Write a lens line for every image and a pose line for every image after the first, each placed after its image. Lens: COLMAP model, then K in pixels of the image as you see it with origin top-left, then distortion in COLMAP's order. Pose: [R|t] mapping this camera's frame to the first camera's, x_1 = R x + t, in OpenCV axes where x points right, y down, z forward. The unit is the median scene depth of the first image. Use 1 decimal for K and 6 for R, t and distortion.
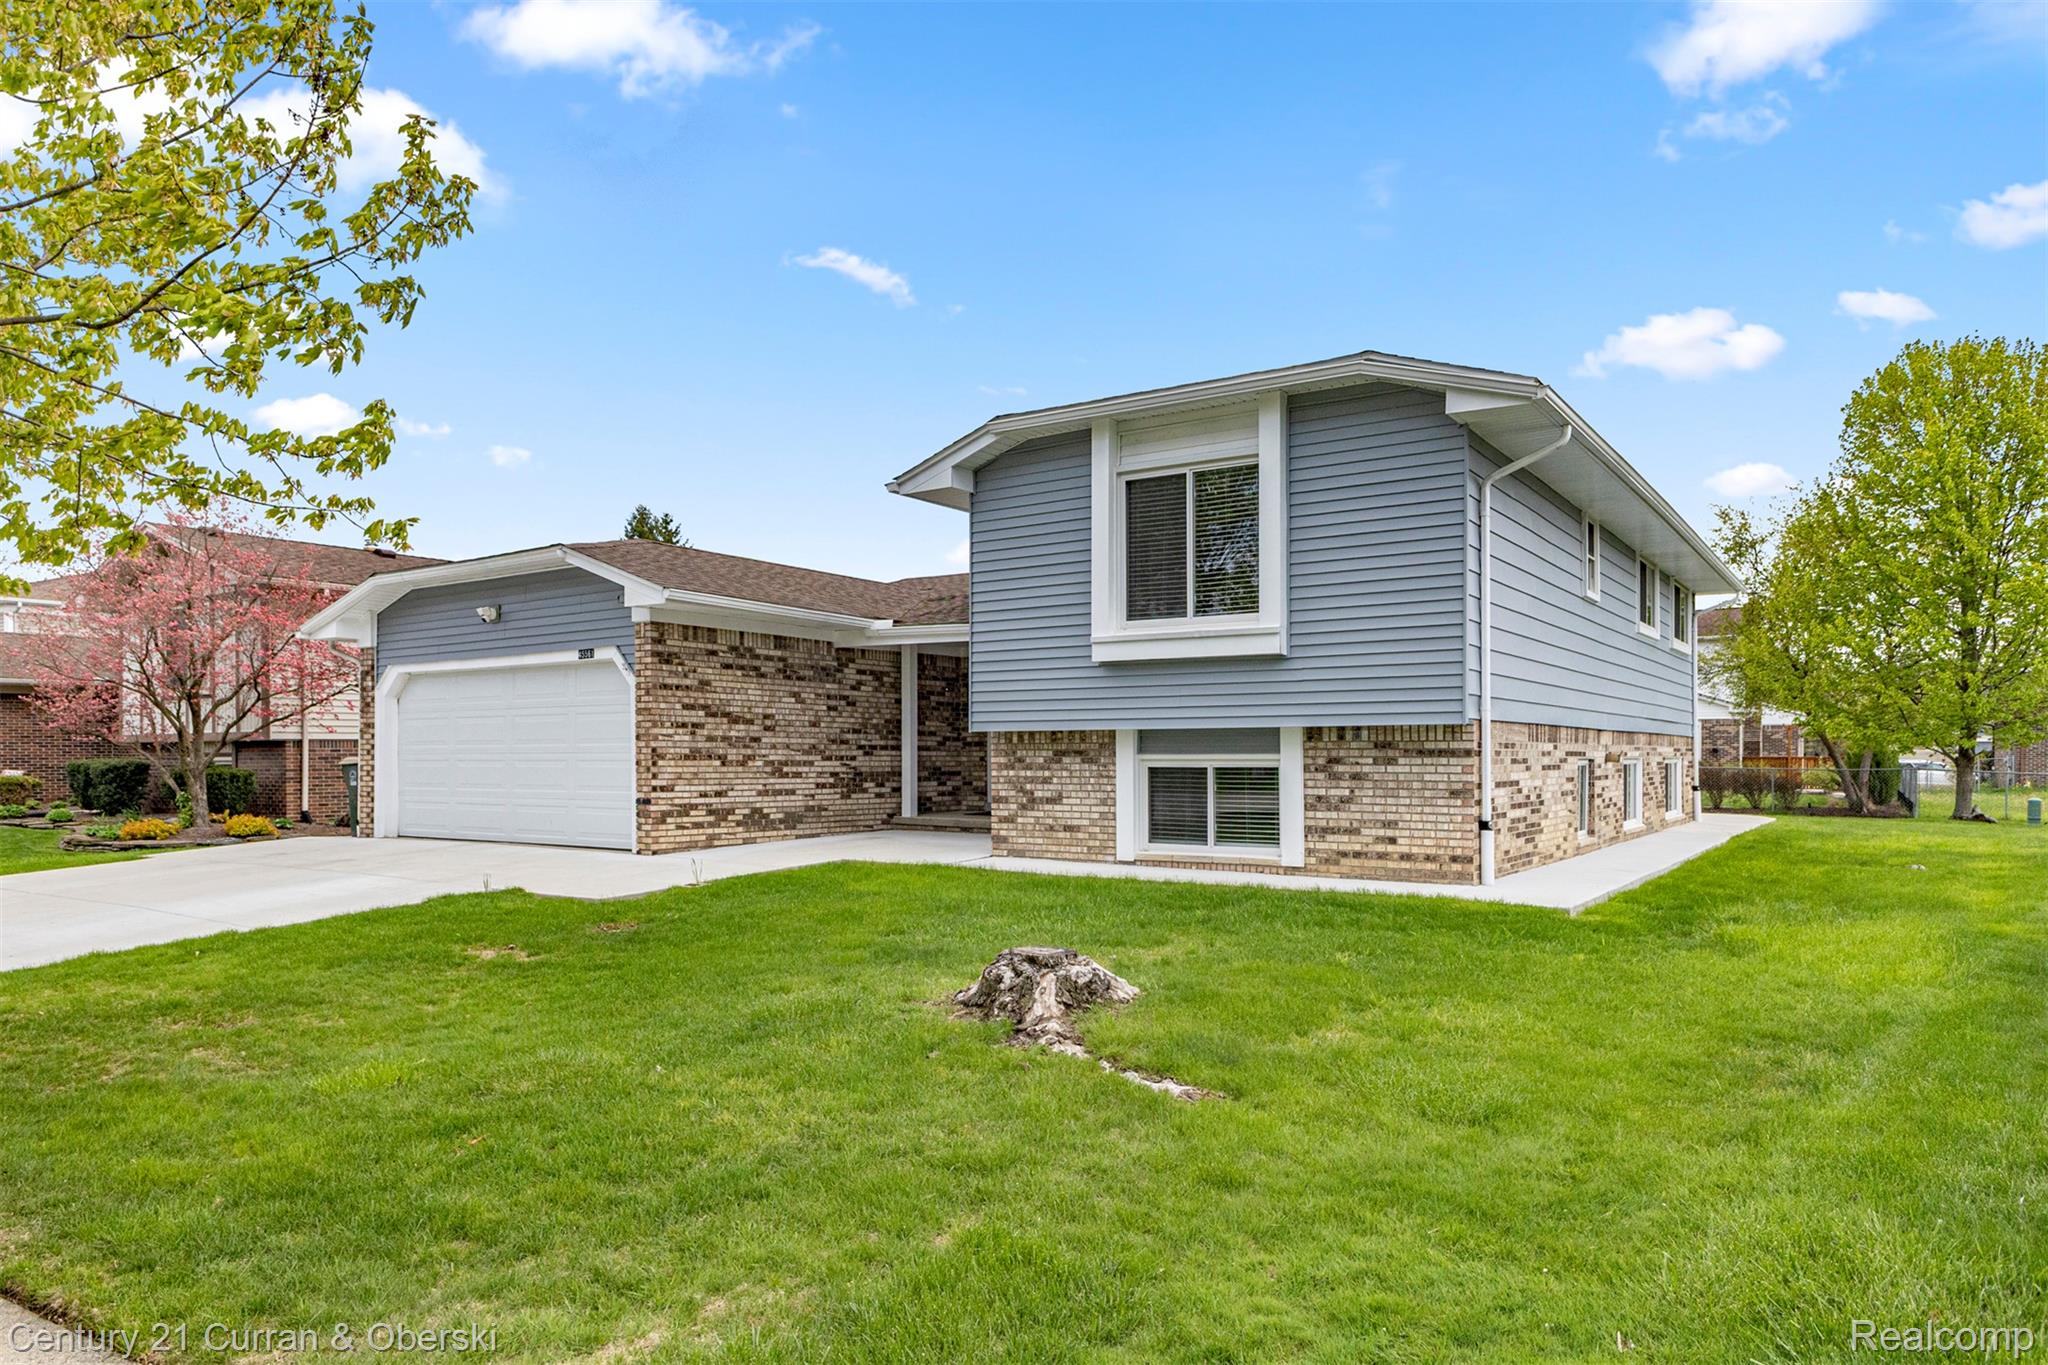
lens RADIAL K [[1317.6, 0, 1017.3], [0, 1317.6, 754.6], [0, 0, 1]] dist [0.002842, 0.000083]
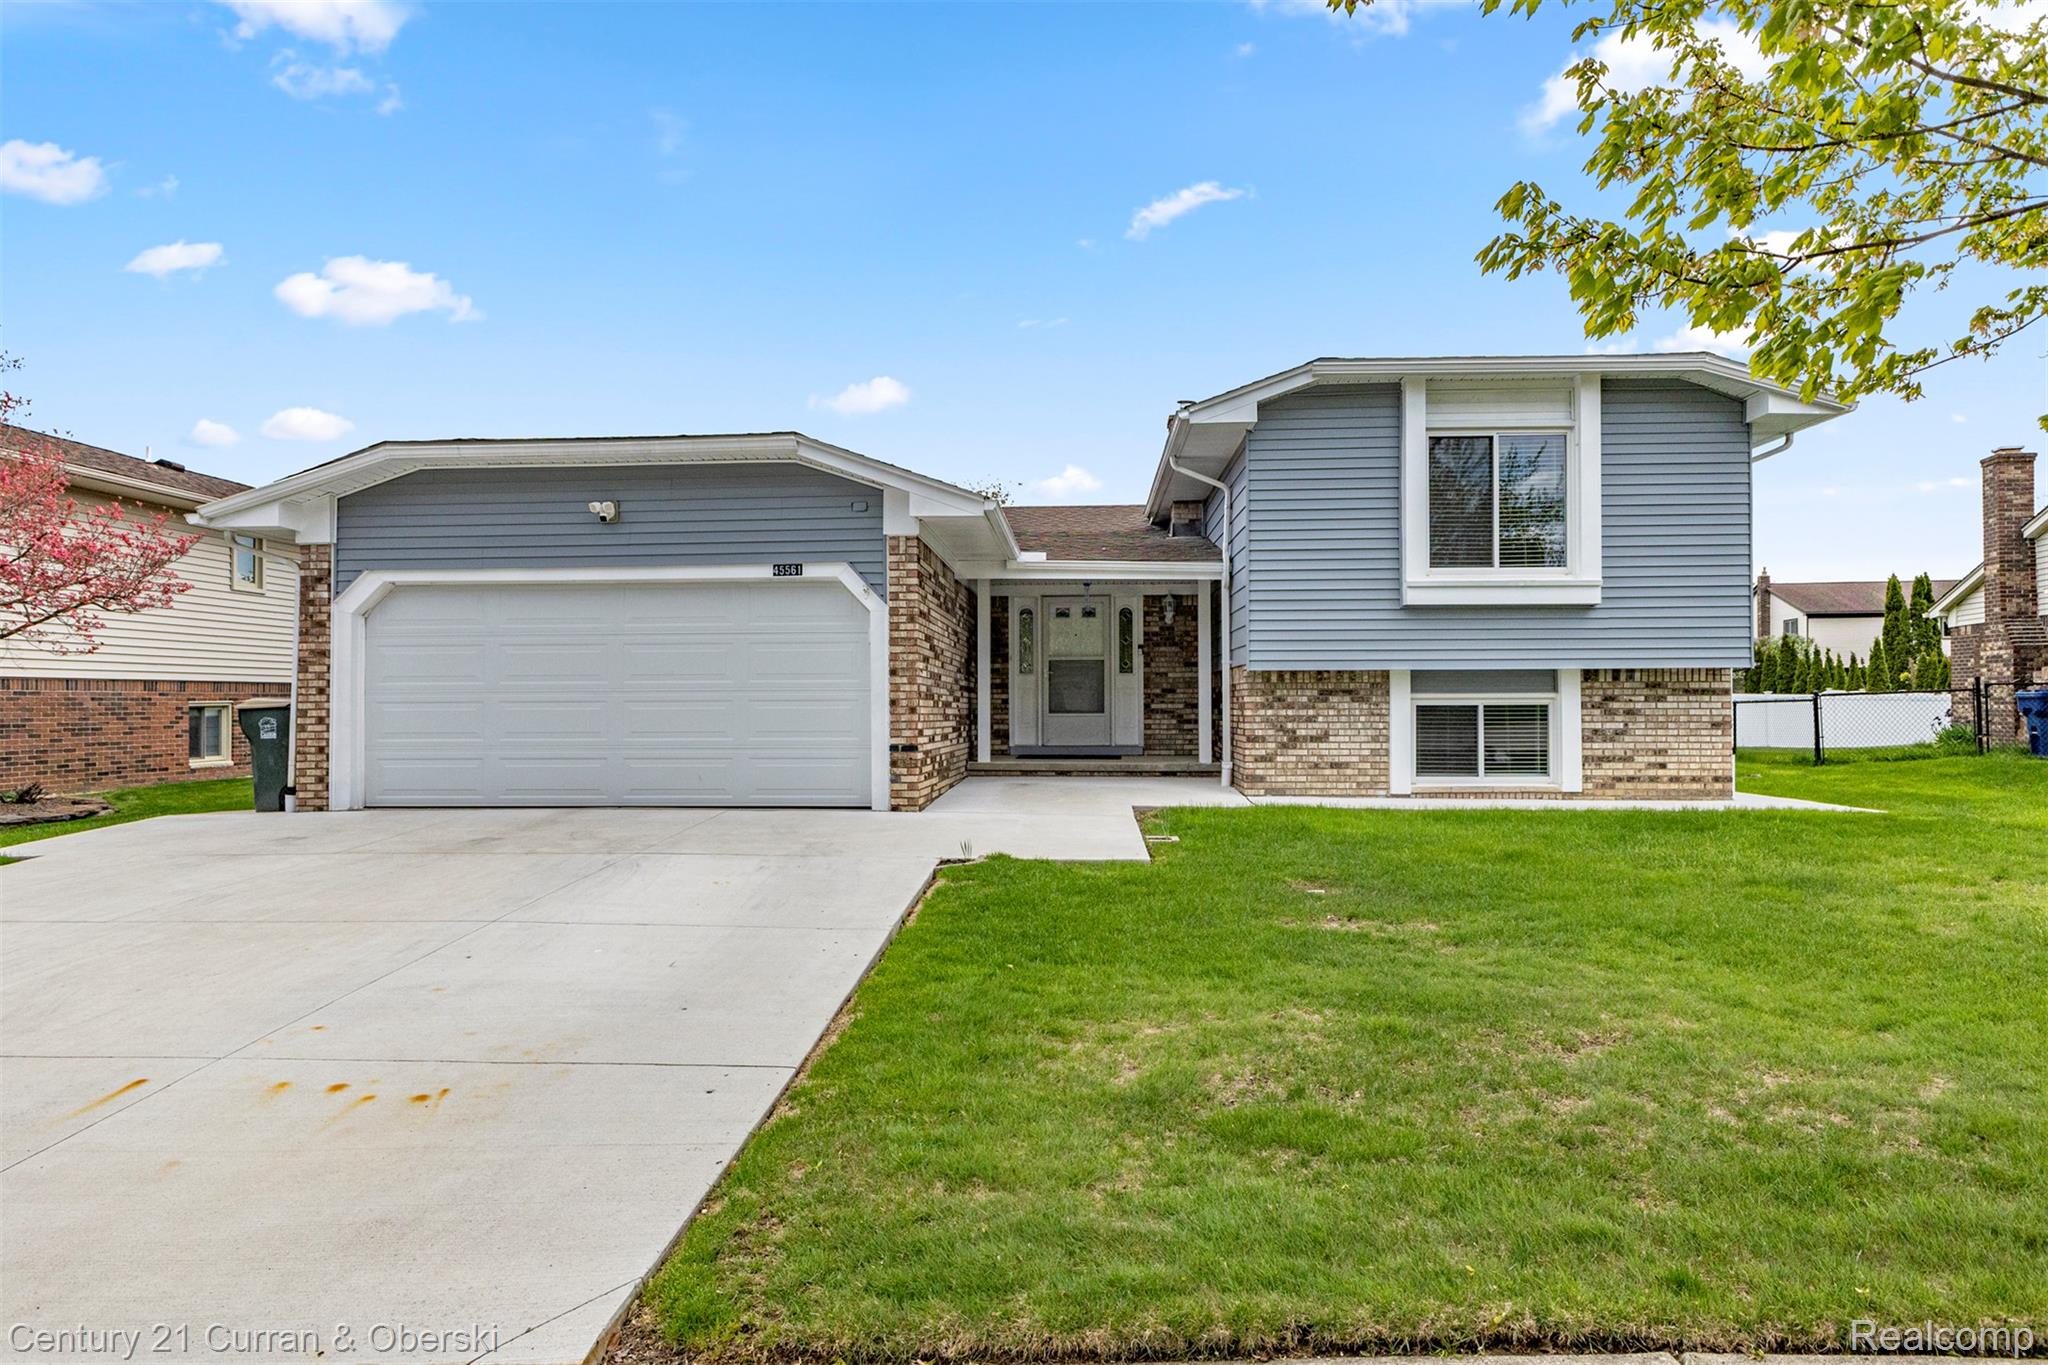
lens RADIAL K [[1196.9, 0, 1019.4], [0, 1196.9, 684.3], [0, 0, 1]] dist [-0.001092, -0.000007]
pose [[0.855827, 0.007683, 0.517204, -0.697712], [0.001690, 0.999843, -0.017648, 0.009205], [-0.517259, 0.015978, 0.855680, 0.345614]]
